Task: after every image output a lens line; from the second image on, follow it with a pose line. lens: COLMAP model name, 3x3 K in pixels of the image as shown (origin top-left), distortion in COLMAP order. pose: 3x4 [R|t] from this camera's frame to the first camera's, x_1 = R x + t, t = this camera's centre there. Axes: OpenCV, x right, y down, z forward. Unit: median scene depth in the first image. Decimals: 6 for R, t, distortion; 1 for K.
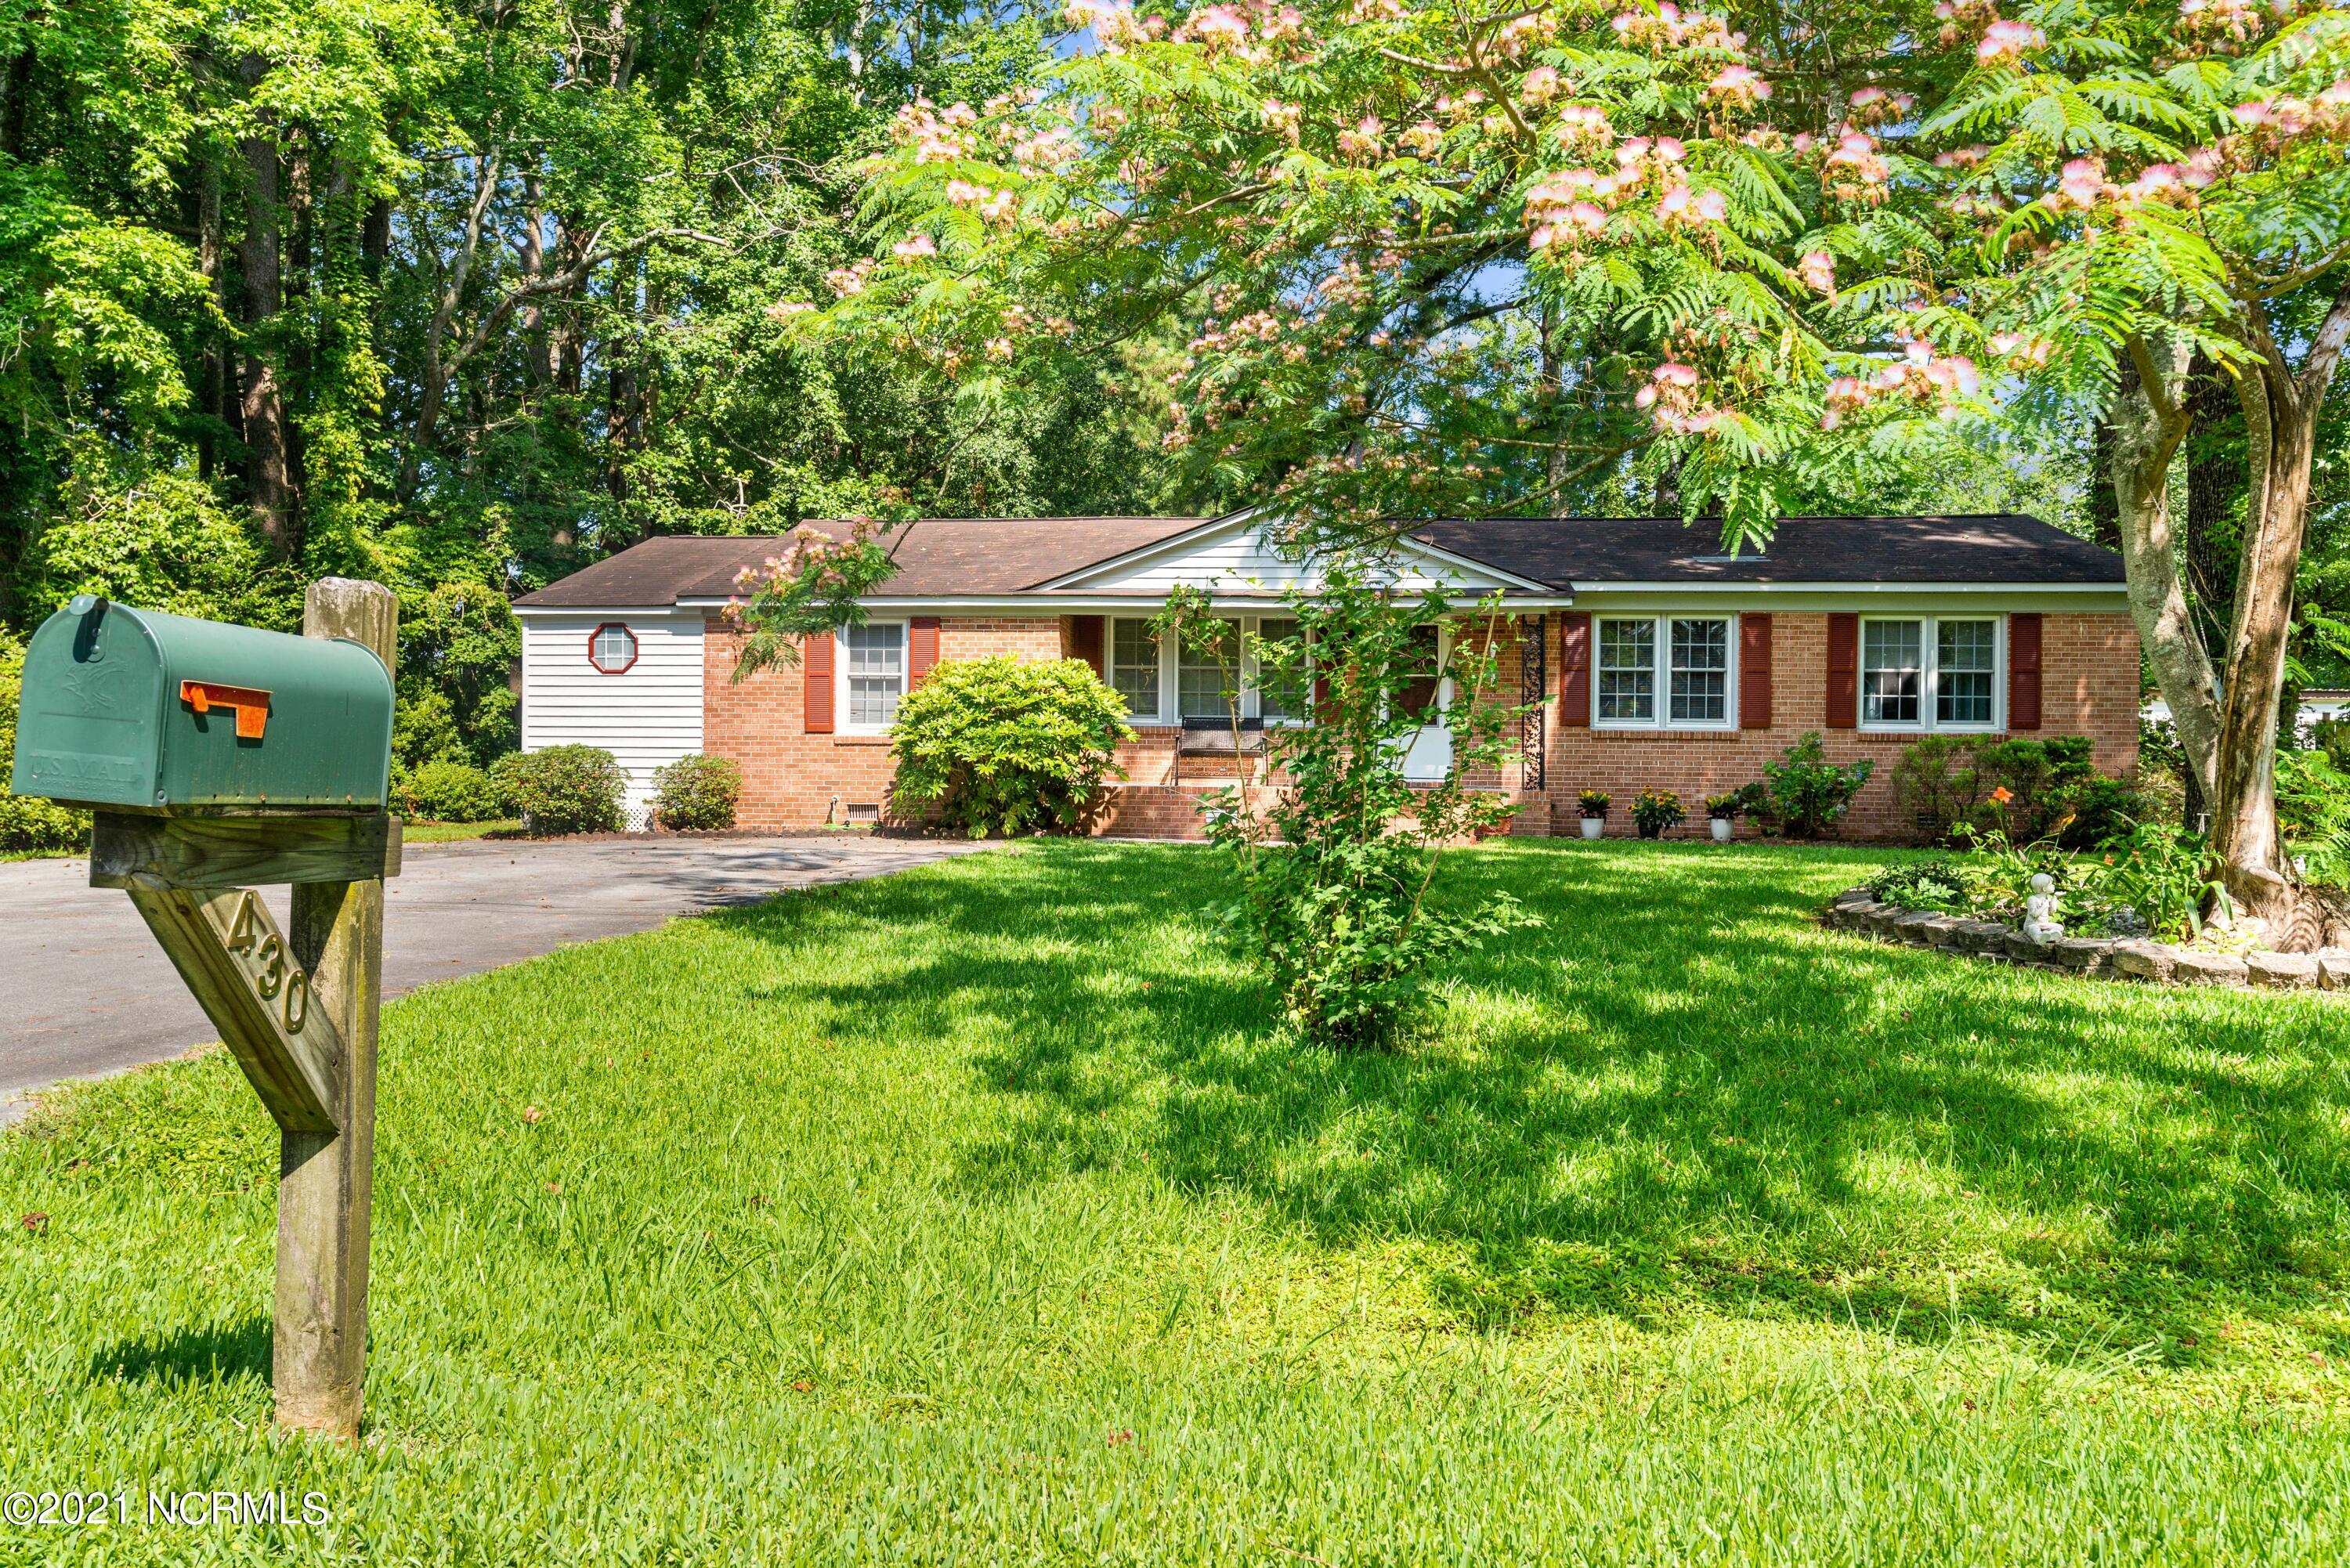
lens RADIAL K [[1738.1, 0, 1172.4], [0, 1738.1, 769.6], [0, 0, 1]] dist [-0.024165, 0.020694]
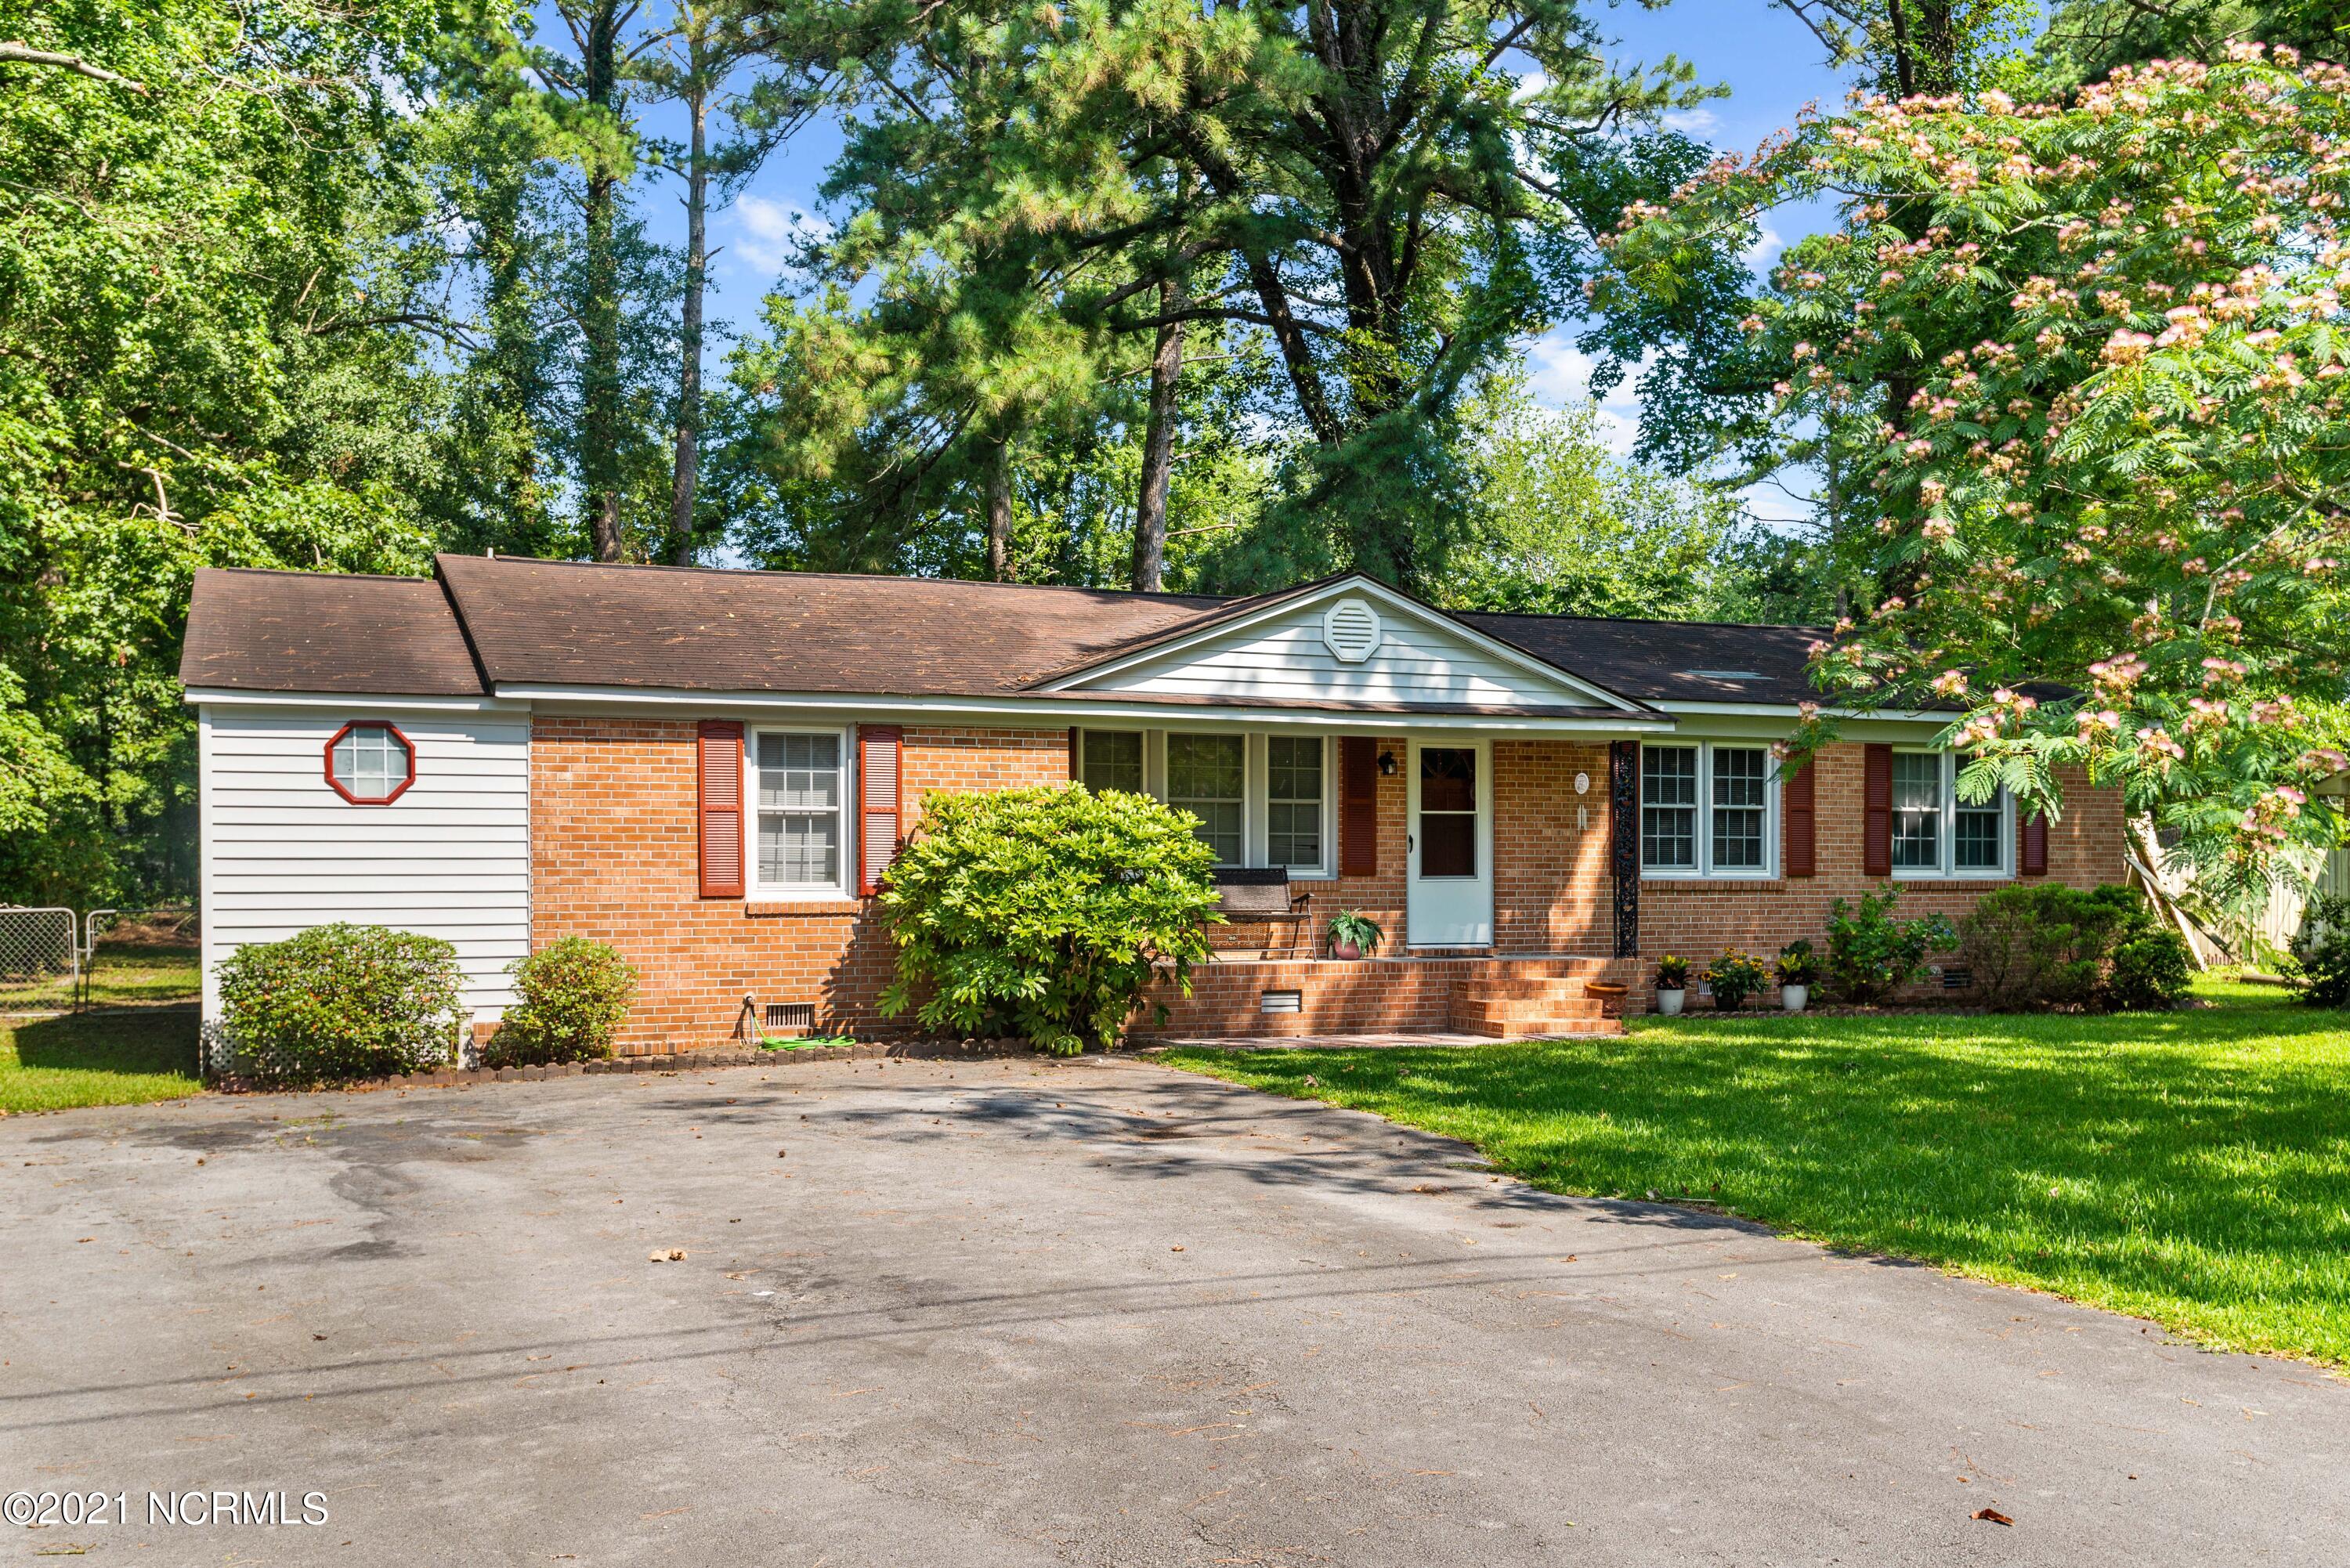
lens RADIAL K [[2143.3, 0, 1186.4], [0, 2143.3, 834.5], [0, 0, 1]] dist [0.031829, 0.000000]
pose [[0.885087, -0.000909, 0.465424, -0.427379], [0.008630, 0.999858, -0.014457, -0.031854], [-0.465345, 0.016812, 0.884970, 0.200950]]
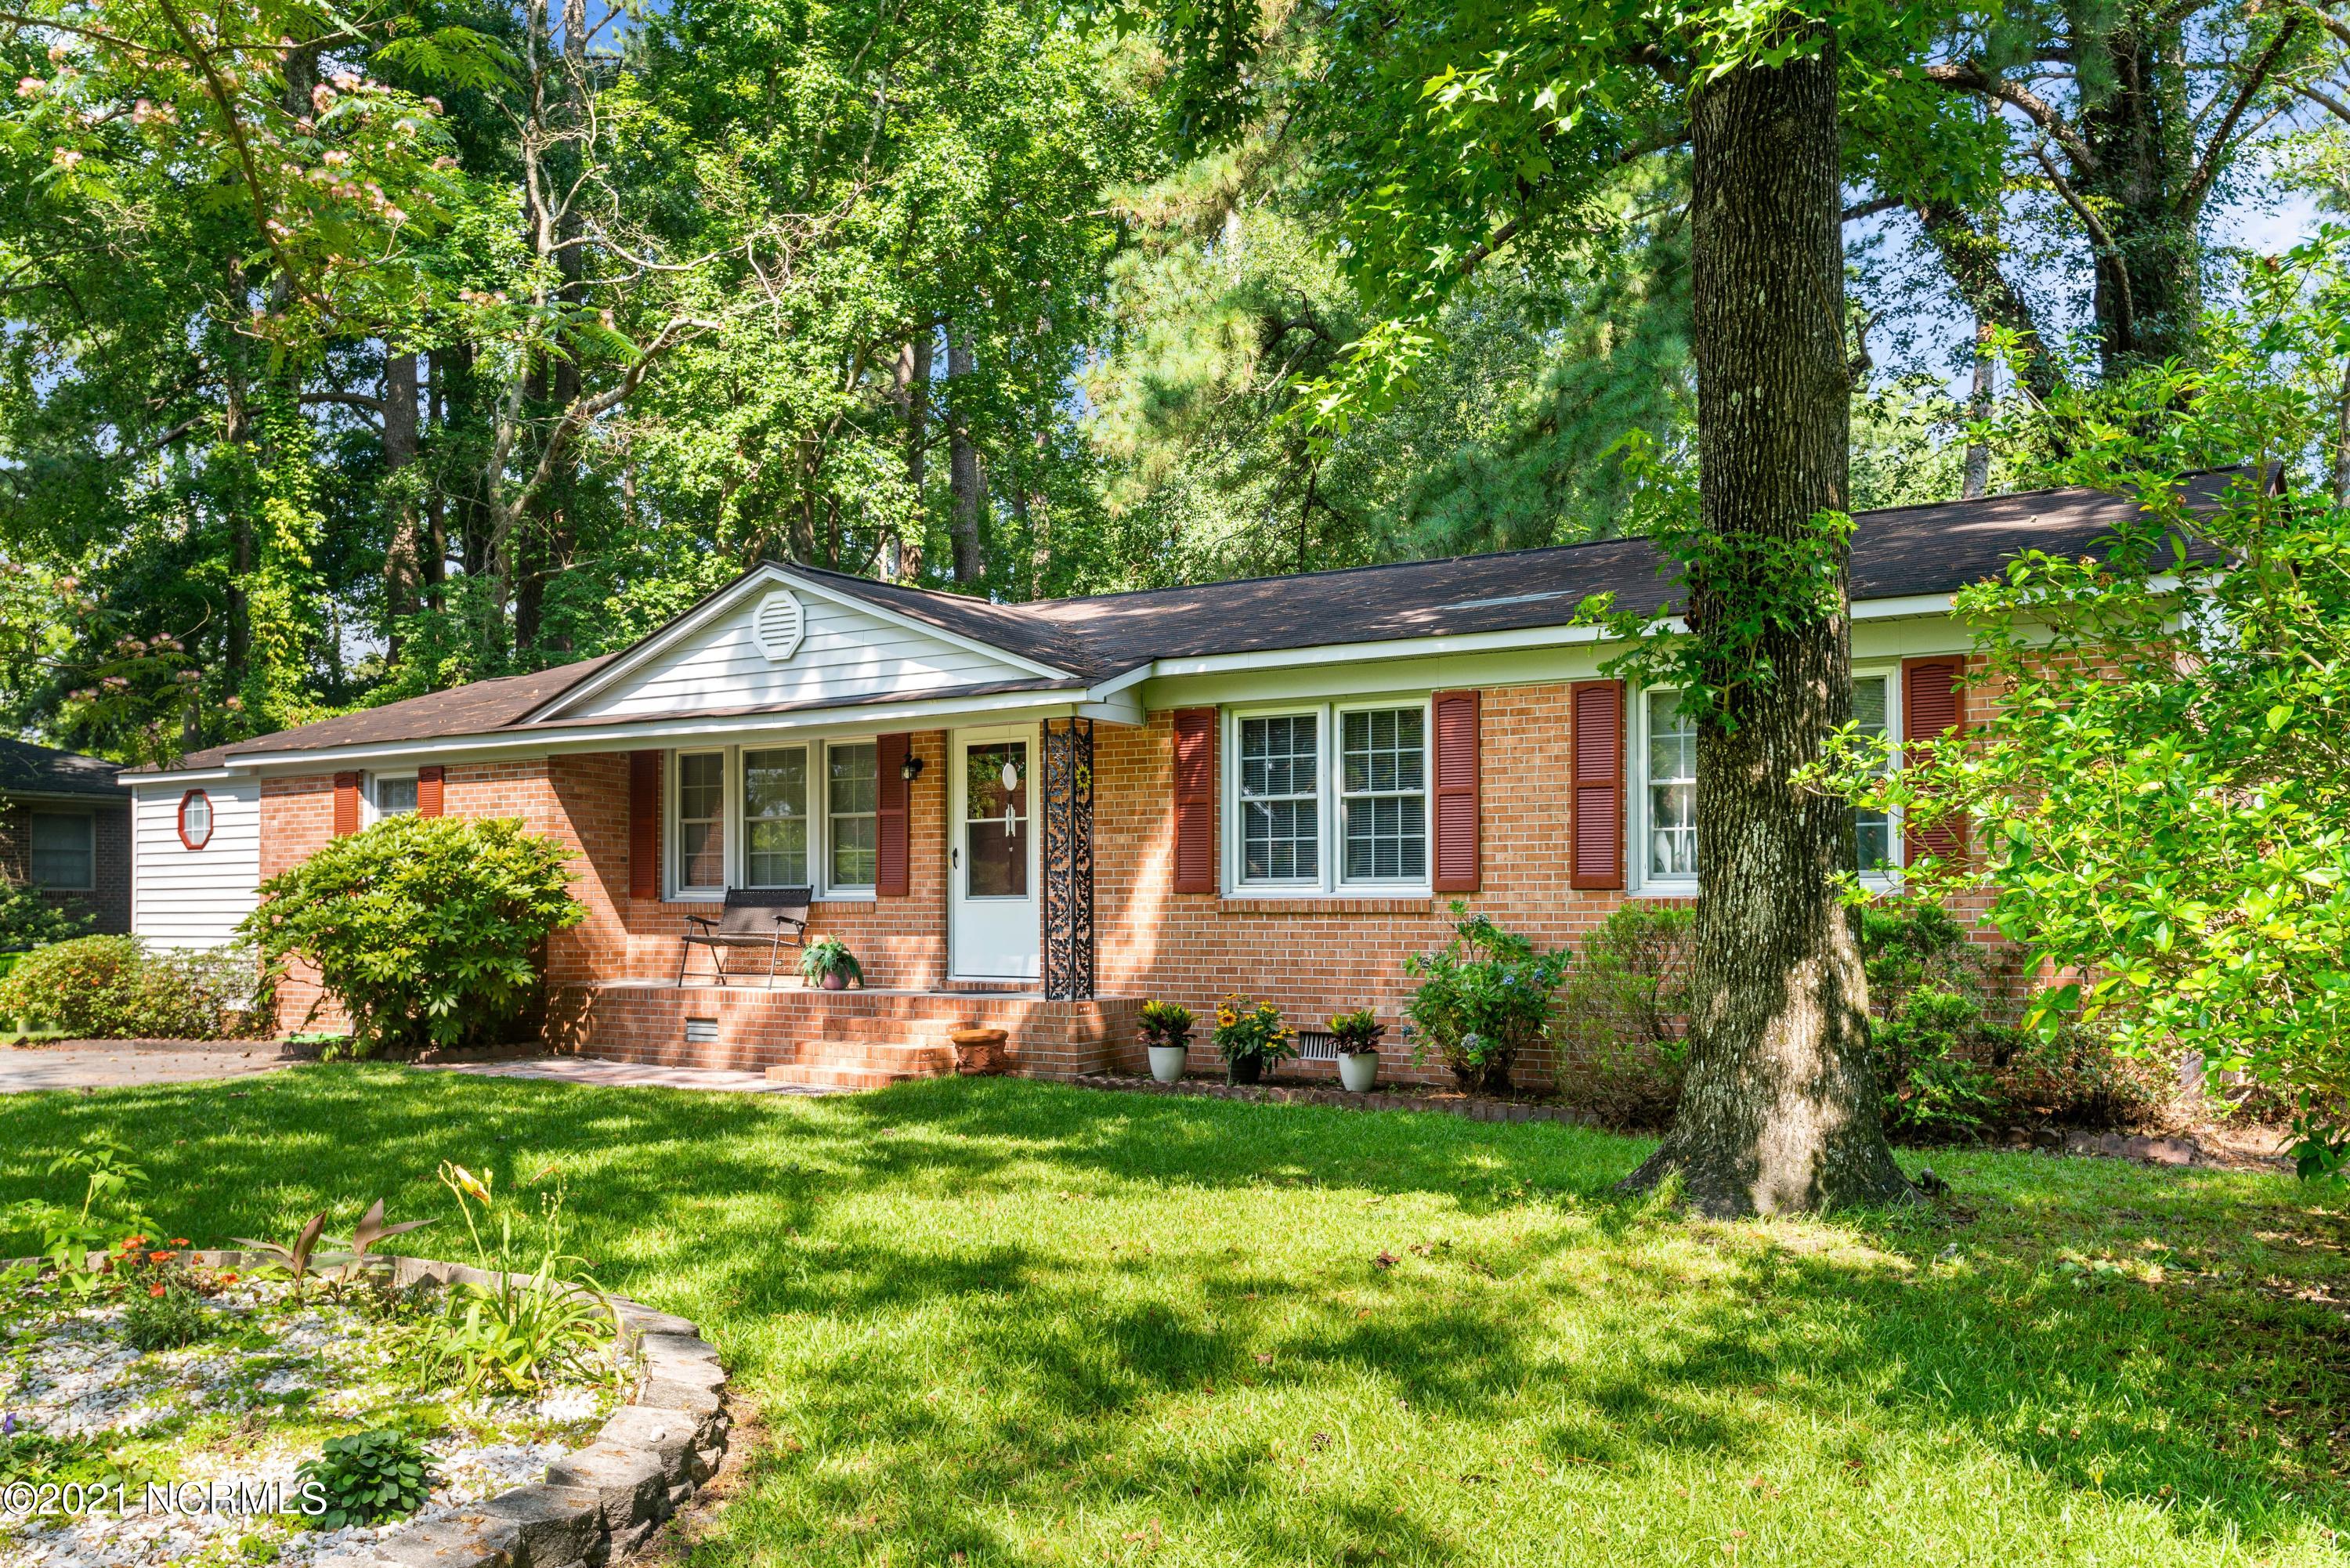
lens RADIAL K [[1953.2, 0, 1154.0], [0, 1953.2, 805.4], [0, 0, 1]] dist [-0.005568, 0.004213]
pose [[0.881607, -0.037330, -0.470506, 0.552964], [0.011747, 0.998294, -0.057195, -0.016753], [0.471838, 0.044896, 0.880541, 0.383551]]
